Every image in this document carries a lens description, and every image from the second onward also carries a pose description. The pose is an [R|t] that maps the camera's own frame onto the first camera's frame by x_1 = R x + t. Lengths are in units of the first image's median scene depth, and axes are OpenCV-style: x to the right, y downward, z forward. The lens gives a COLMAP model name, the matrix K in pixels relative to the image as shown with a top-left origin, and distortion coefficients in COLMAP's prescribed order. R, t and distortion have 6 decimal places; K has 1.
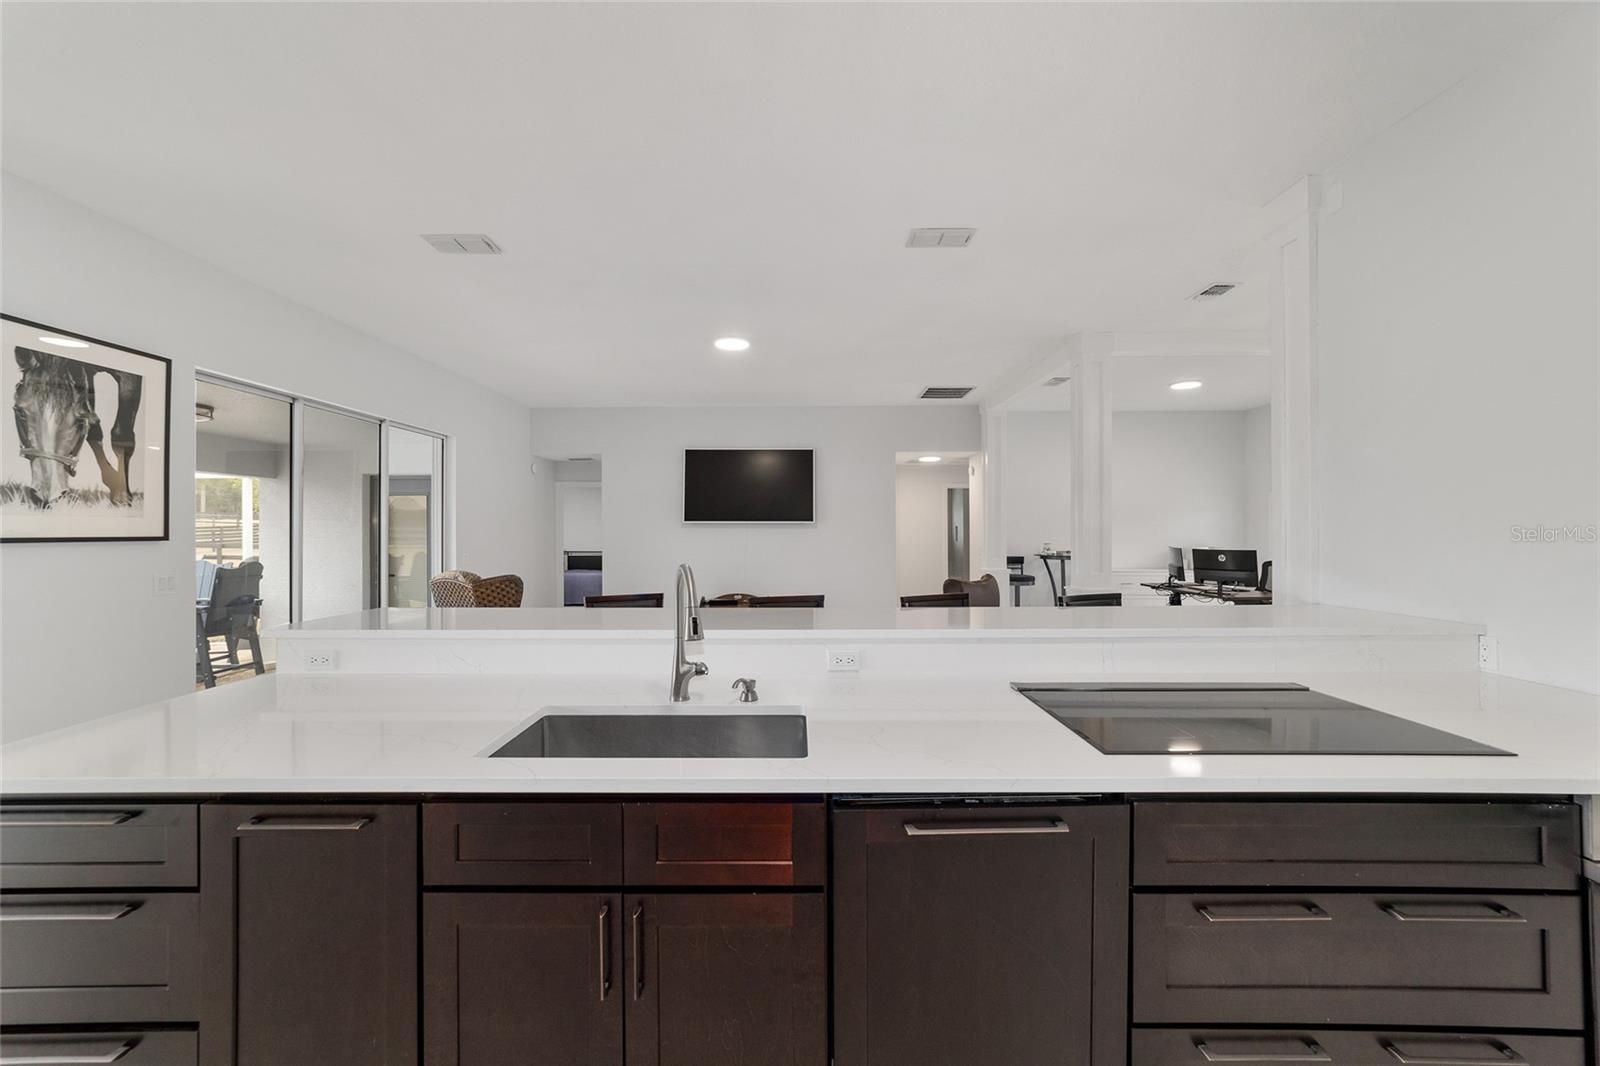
lens RADIAL K [[616.7, 0, 795.8], [0, 616.7, 527.4], [0, 0, 1]] dist [-0.012872, 0.007263]
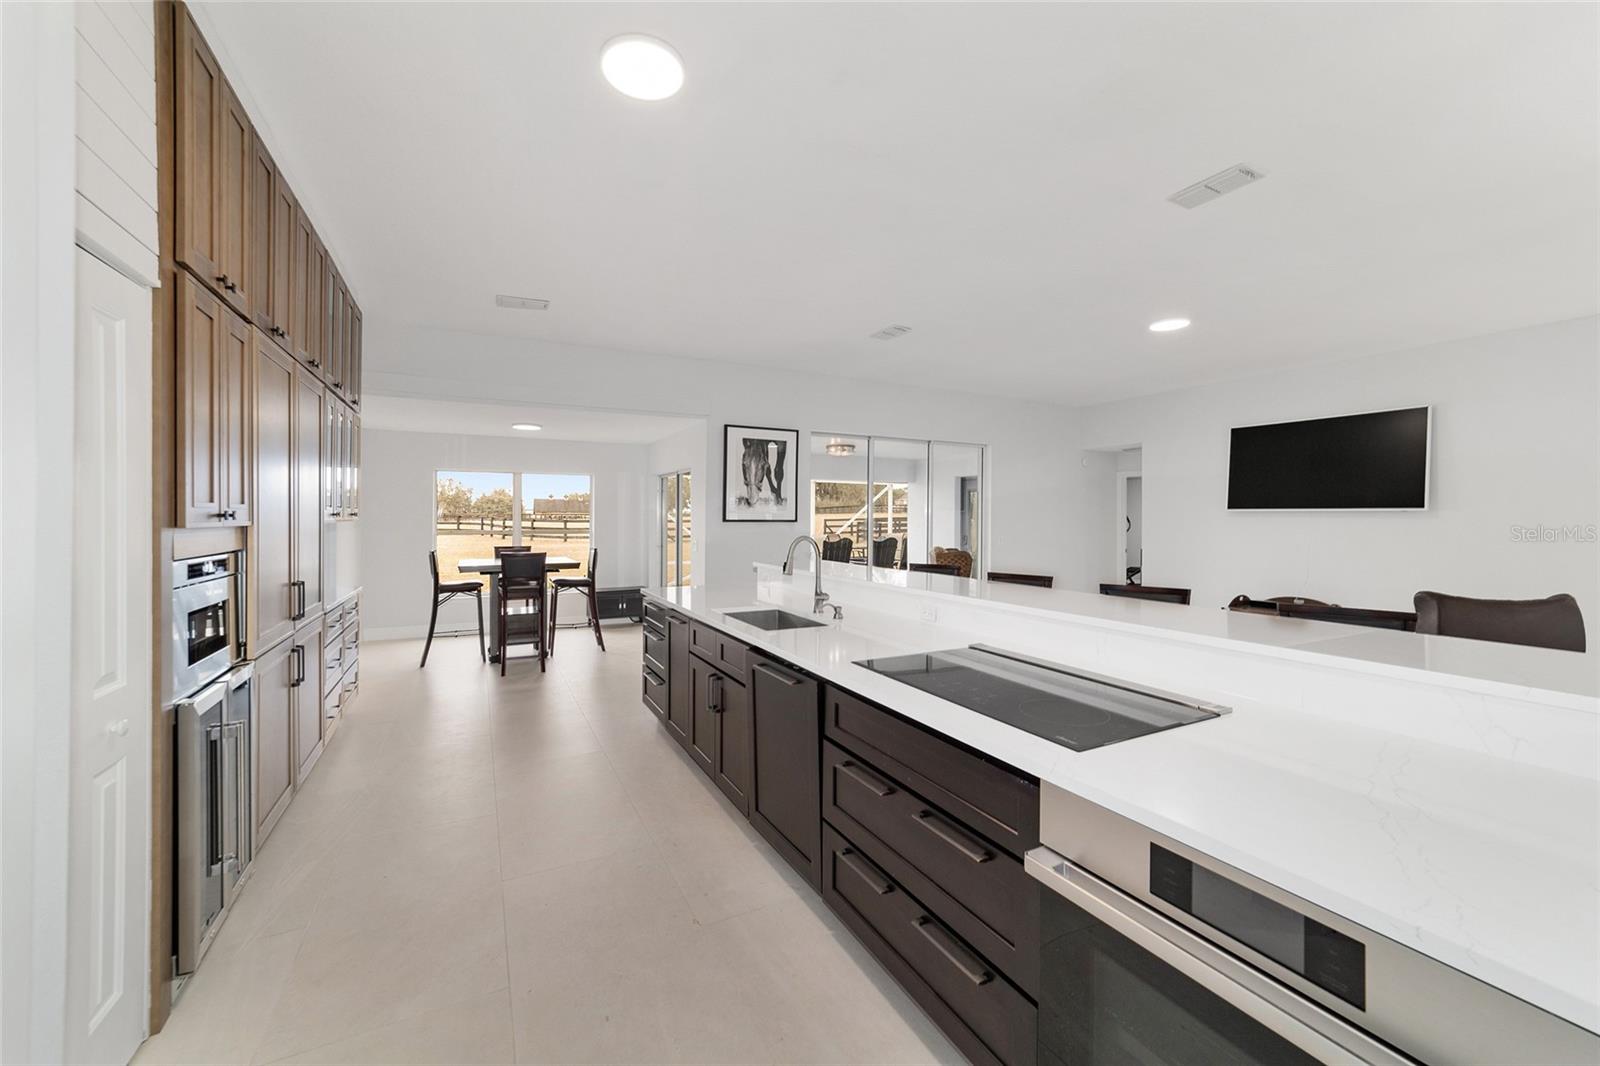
lens RADIAL K [[612.4, 0, 790.8], [0, 612.4, 514.3], [0, 0, 1]] dist [-0.008571, 0.000243]
pose [[0.464737, 0.000321, -0.885449, 0.394586], [-0.002960, 0.999995, -0.001190, -0.000032], [0.885444, 0.003174, 0.464735, 0.033153]]
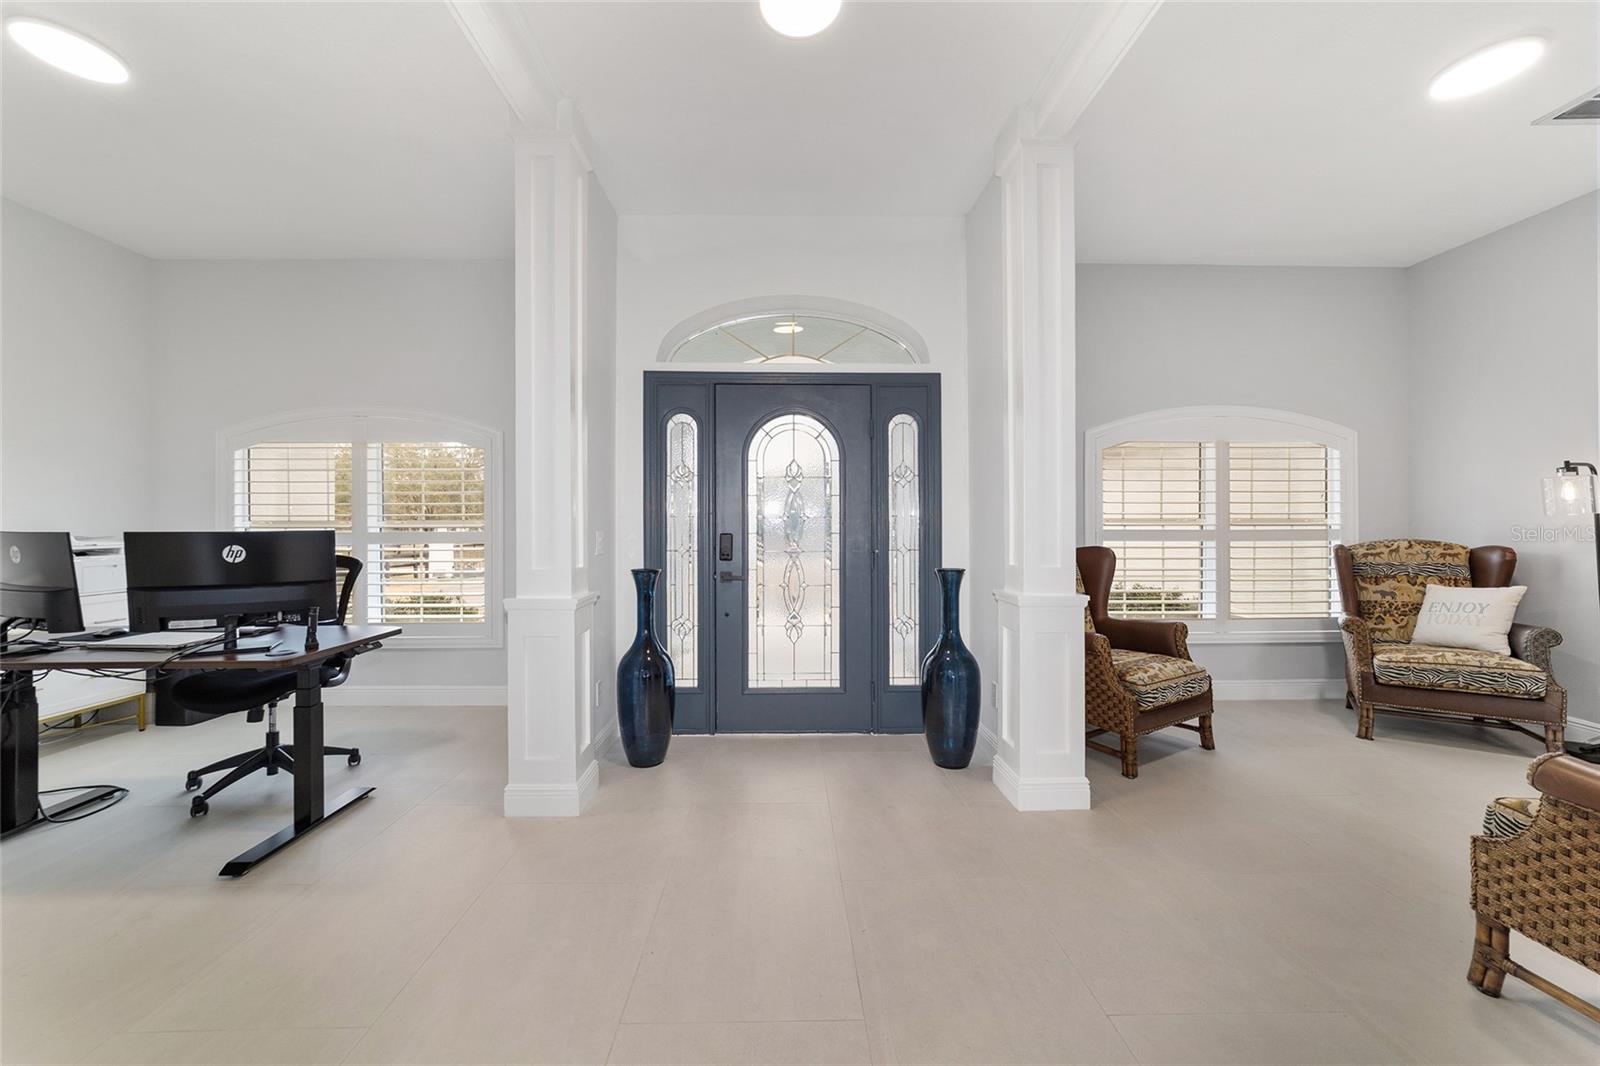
lens RADIAL K [[616.7, 0, 795.8], [0, 616.7, 527.4], [0, 0, 1]] dist [-0.012872, 0.007263]
pose [[-0.022067, 0.003086, 0.999752, 0.311061], [-0.000216, 0.999995, -0.003092, 0.034735], [-0.999756, -0.000284, -0.022066, 0.664045]]
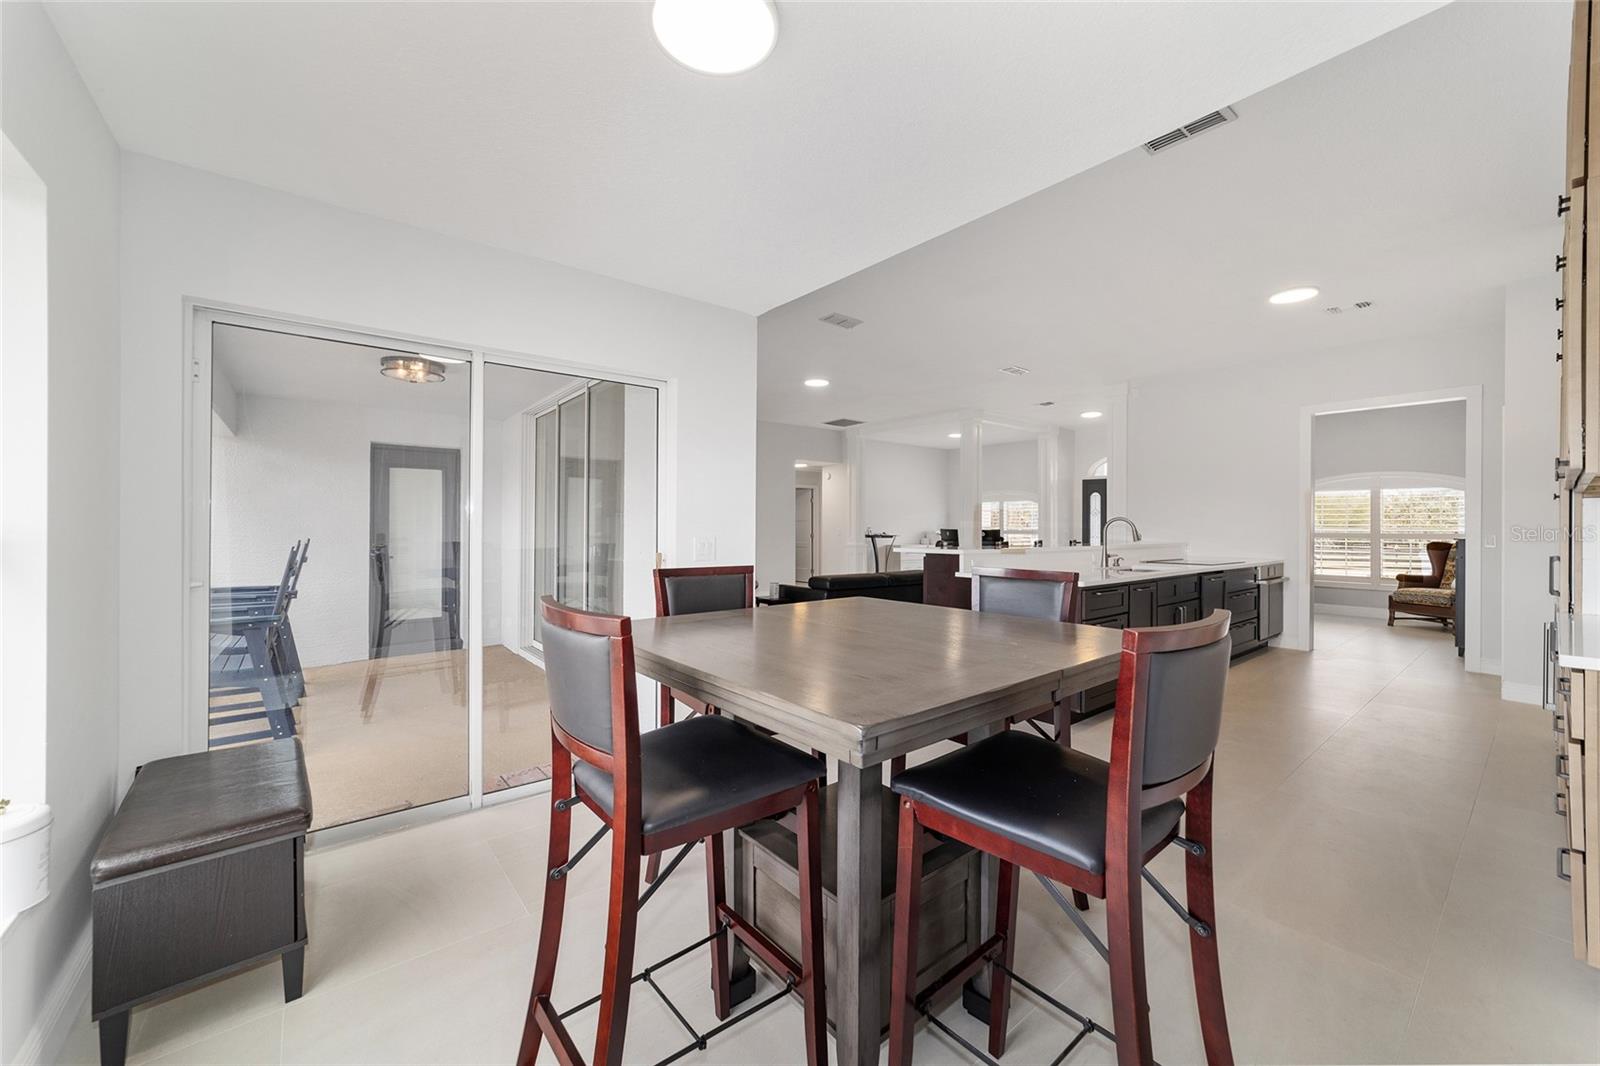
lens RADIAL K [[616.7, 0, 795.8], [0, 616.7, 527.4], [0, 0, 1]] dist [-0.012872, 0.007263]
pose [[0.778800, 0.006659, 0.627237, -0.883042], [-0.009555, 0.999954, 0.001248, 0.032696], [-0.627199, -0.006965, 0.778828, -0.076553]]
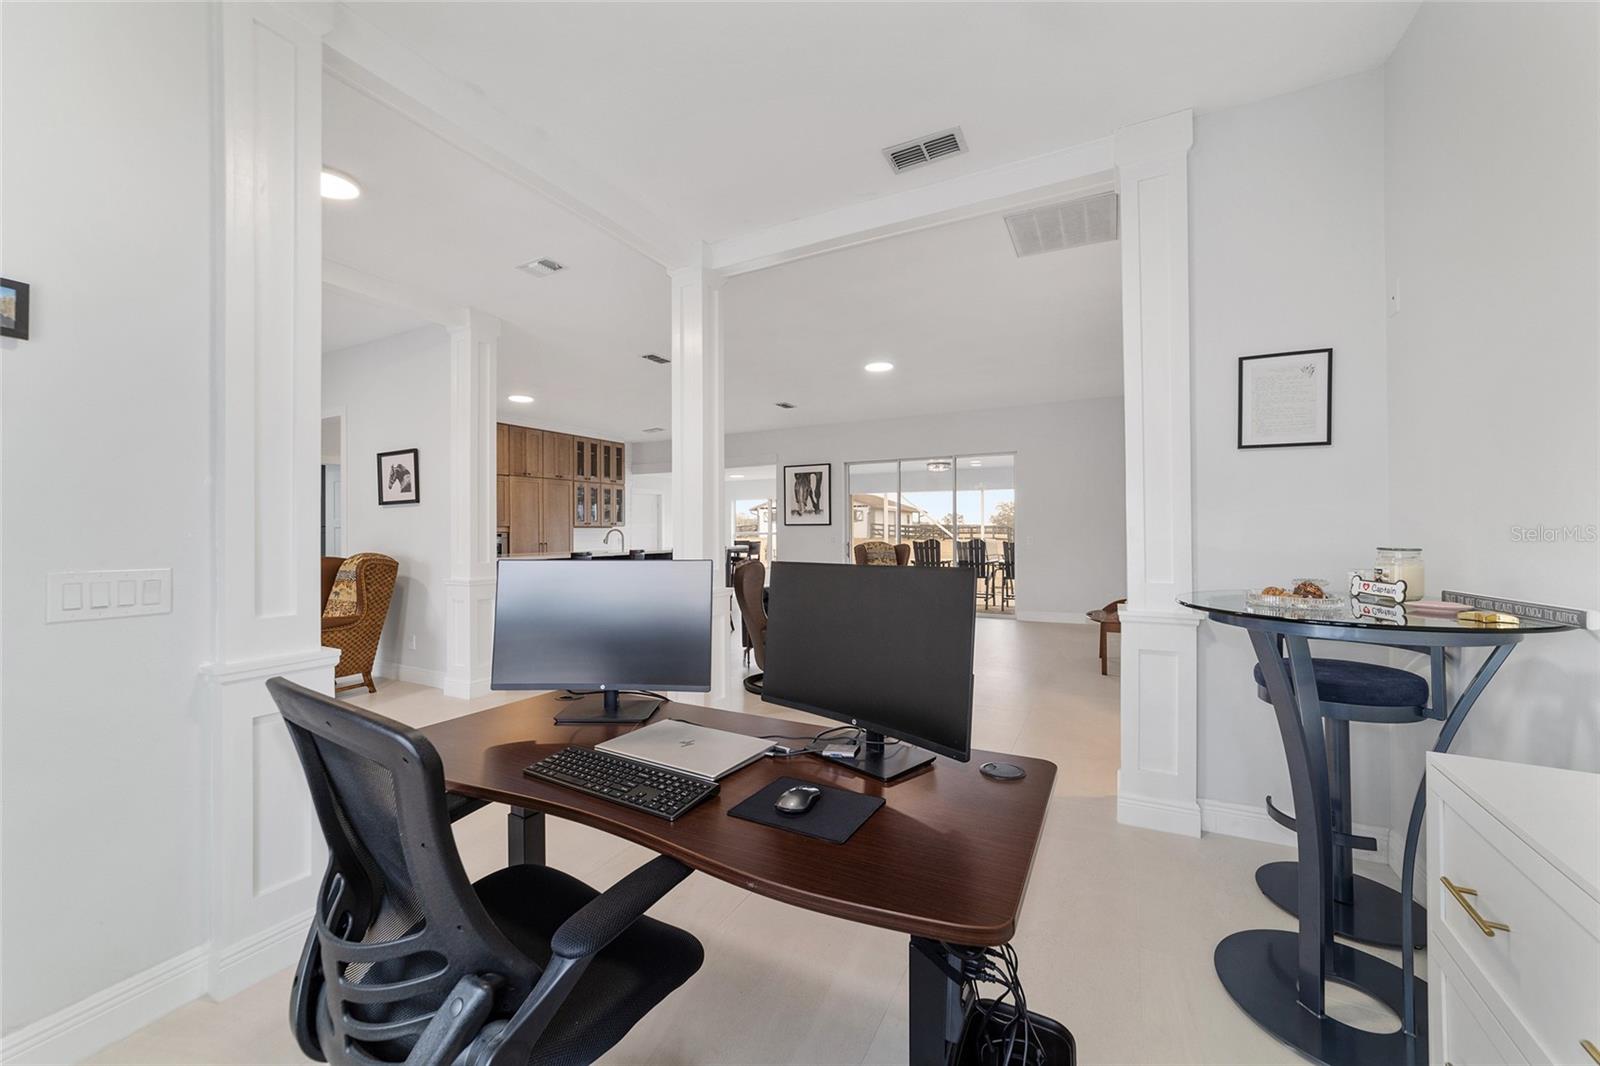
lens RADIAL K [[616.7, 0, 795.8], [0, 616.7, 527.4], [0, 0, 1]] dist [-0.012872, 0.007263]
pose [[-0.464728, 0.002189, -0.885451, 0.918821], [0.010952, 0.999935, -0.003276, 0.022237], [0.885386, -0.011220, -0.464722, 1.219336]]
